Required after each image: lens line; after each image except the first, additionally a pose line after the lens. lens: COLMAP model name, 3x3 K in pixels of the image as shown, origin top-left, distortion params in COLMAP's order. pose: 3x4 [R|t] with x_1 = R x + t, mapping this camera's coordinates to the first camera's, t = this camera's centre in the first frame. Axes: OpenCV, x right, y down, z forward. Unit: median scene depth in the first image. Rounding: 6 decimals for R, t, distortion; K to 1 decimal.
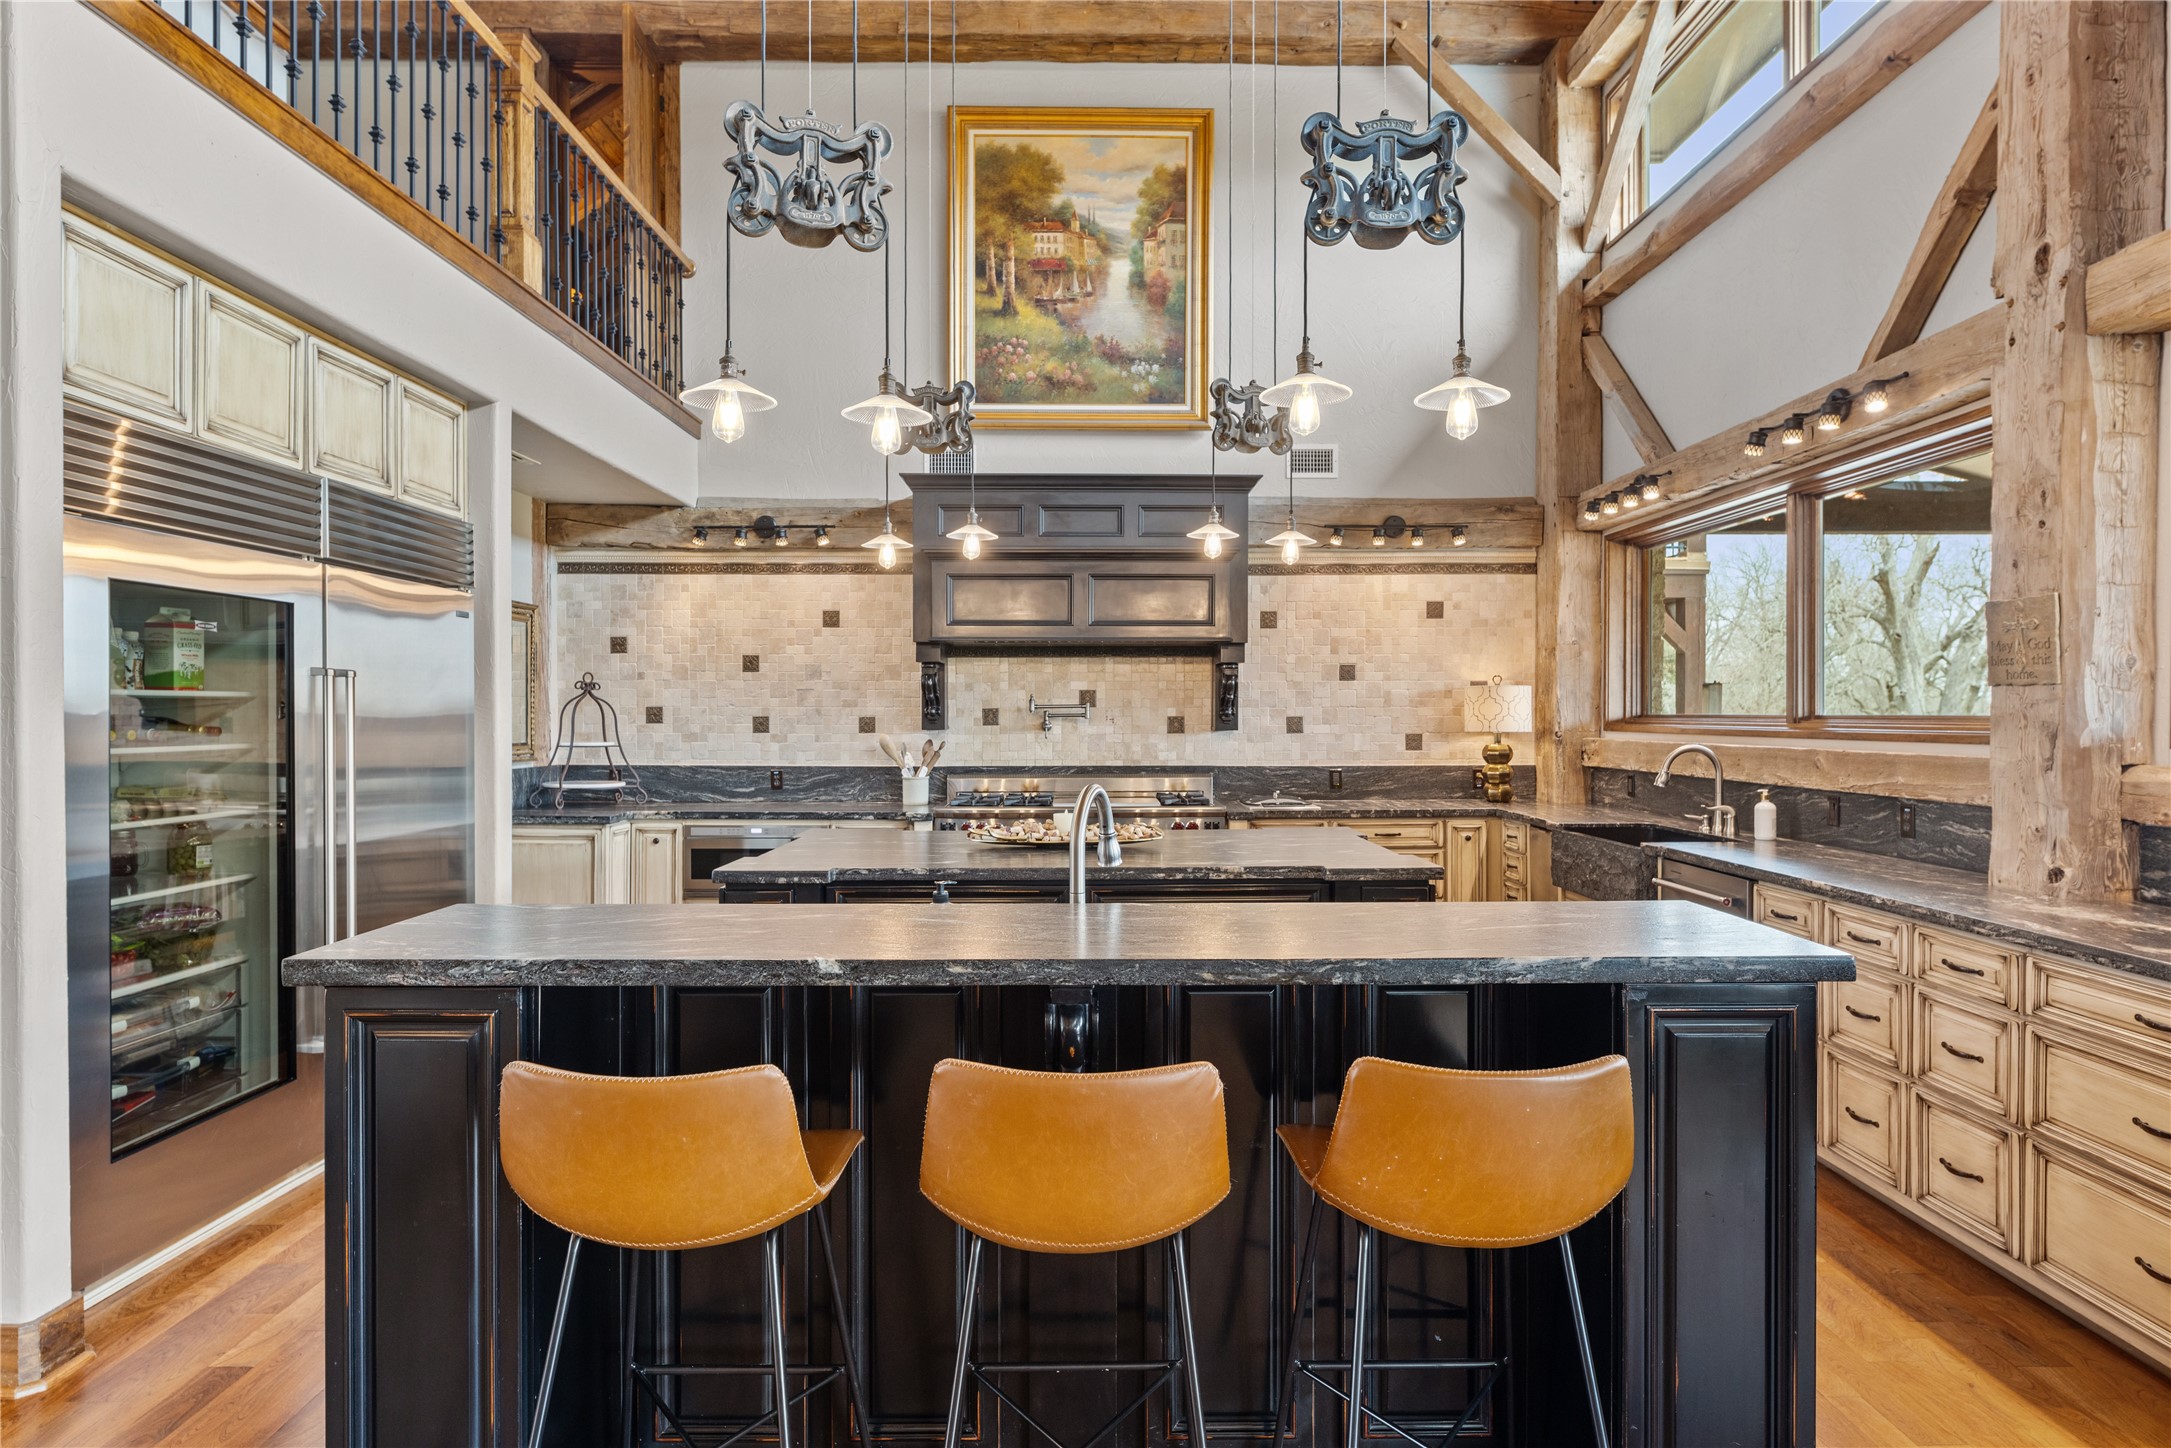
lens RADIAL K [[1206.0, 0, 1087.9], [0, 1206.0, 722.6], [0, 0, 1]] dist [0.001977, -0.000980]
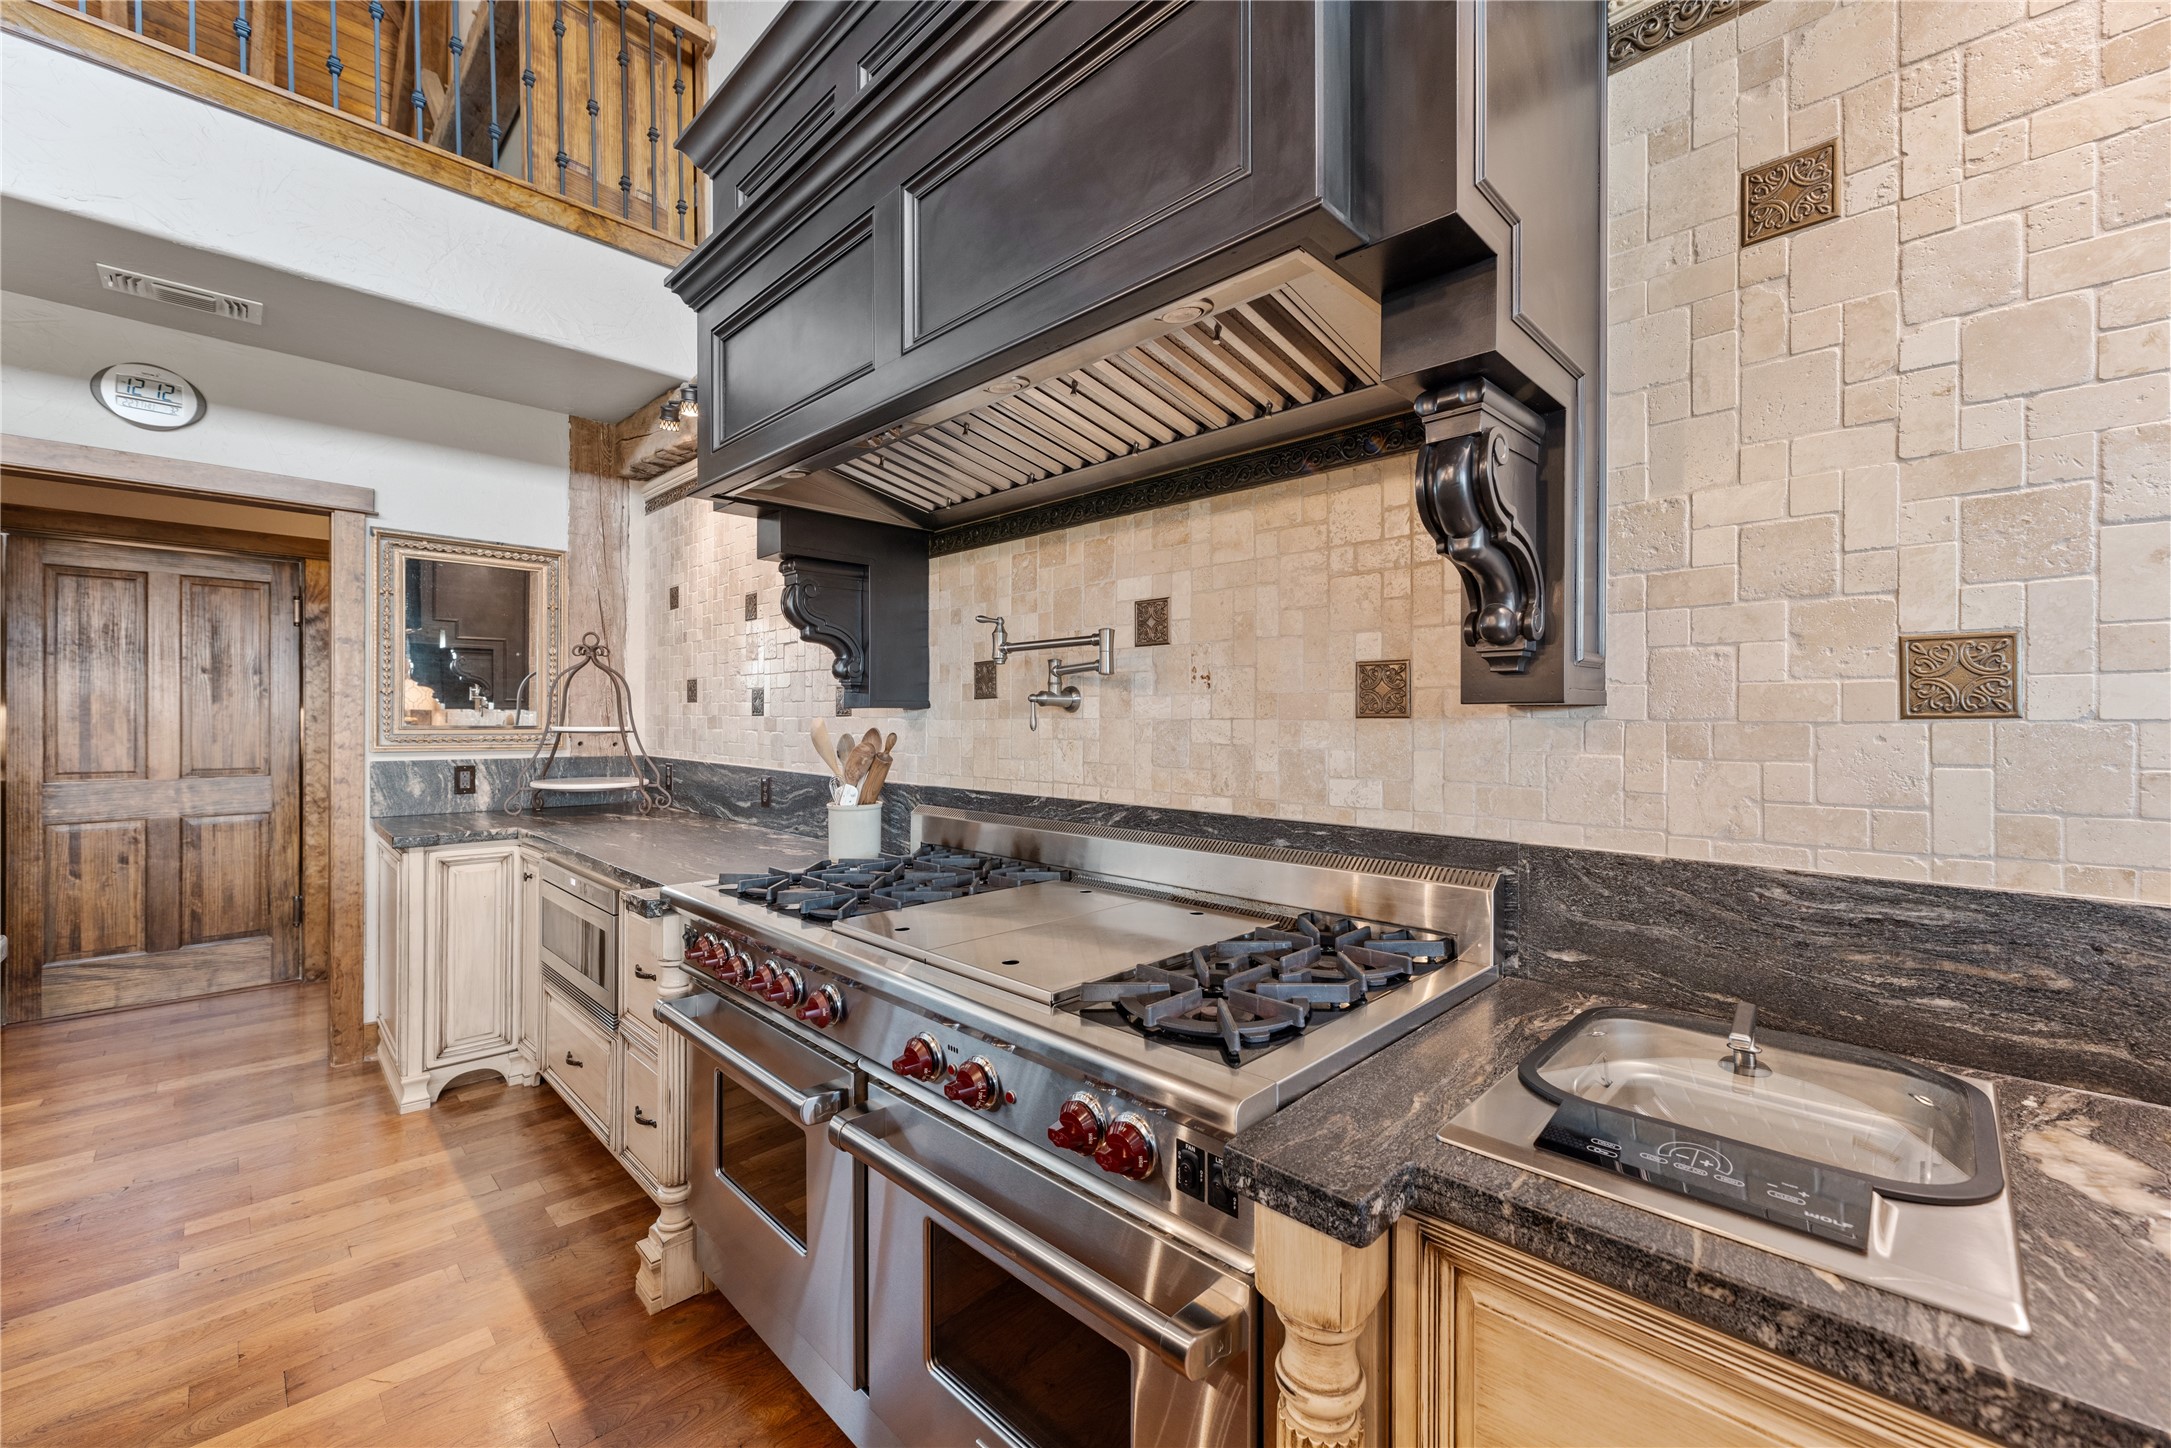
lens RADIAL K [[869.7, 0, 1088.6], [0, 869.7, 719.6], [0, 0, 1]] dist [-0.000198, 0.000212]
pose [[0.702221, 0.003667, -0.711950, 0.176343], [-0.010322, 0.999934, -0.005031, 0.011179], [0.711884, 0.010881, 0.702213, 0.815602]]
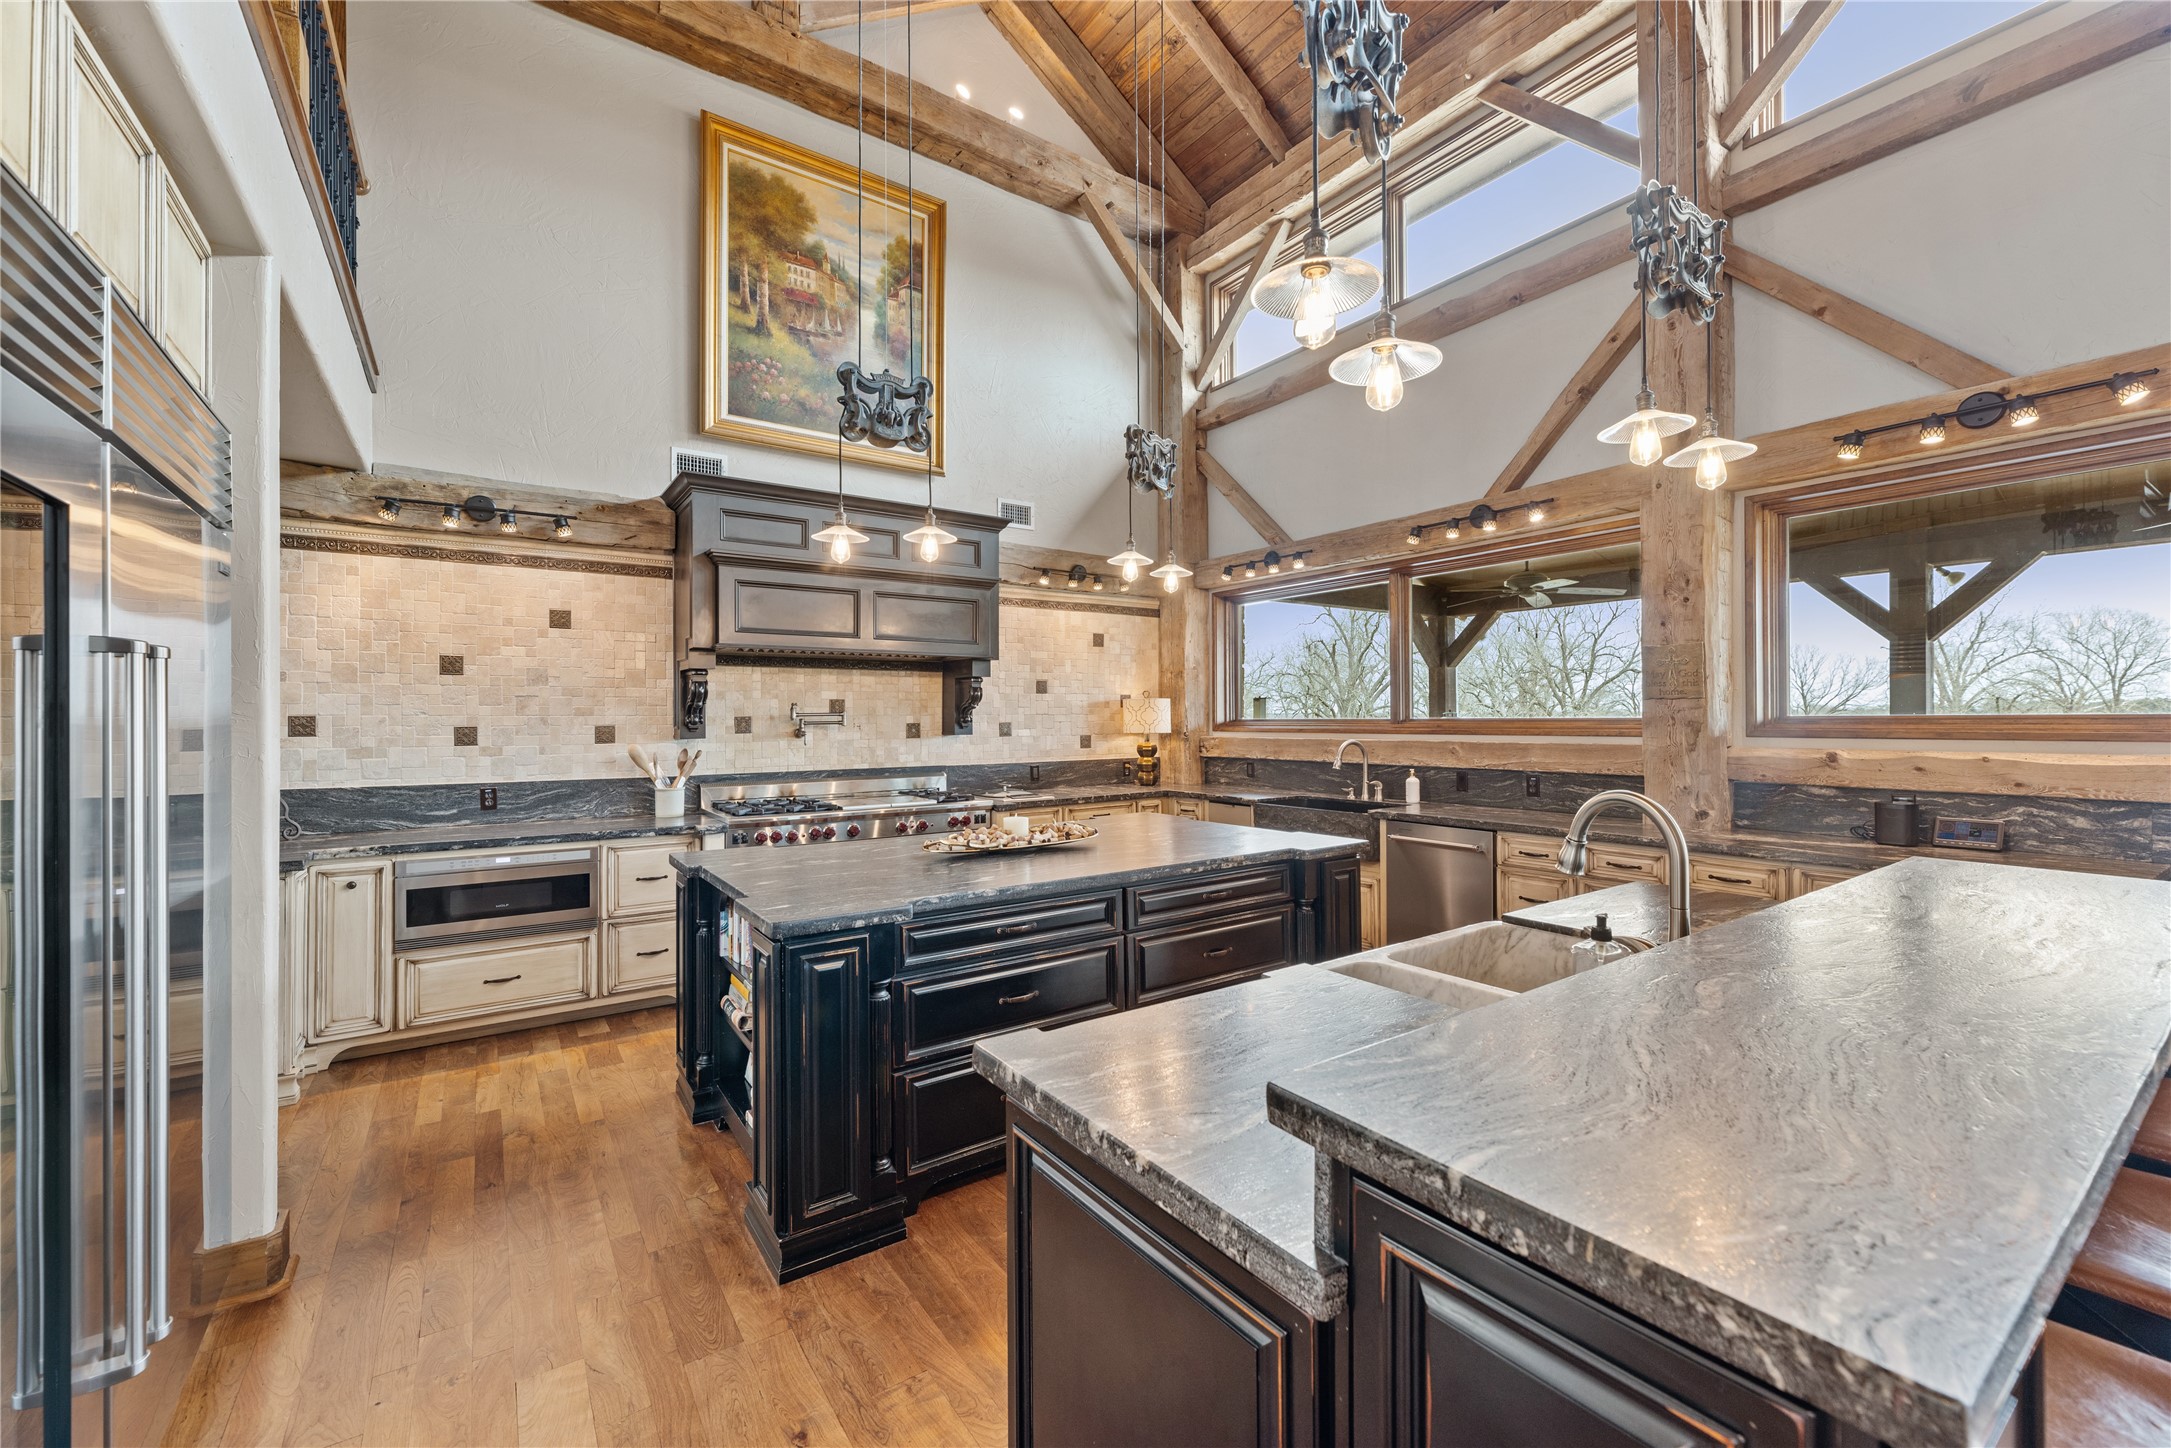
lens RADIAL K [[869.7, 0, 1083.9], [0, 869.7, 716.8], [0, 0, 1]] dist [-0.000198, 0.000212]
pose [[0.825766, -0.003030, 0.564005, -0.260843], [0.010093, 0.999905, -0.009406, -0.001912], [-0.563923, 0.013459, 0.825718, 0.237806]]
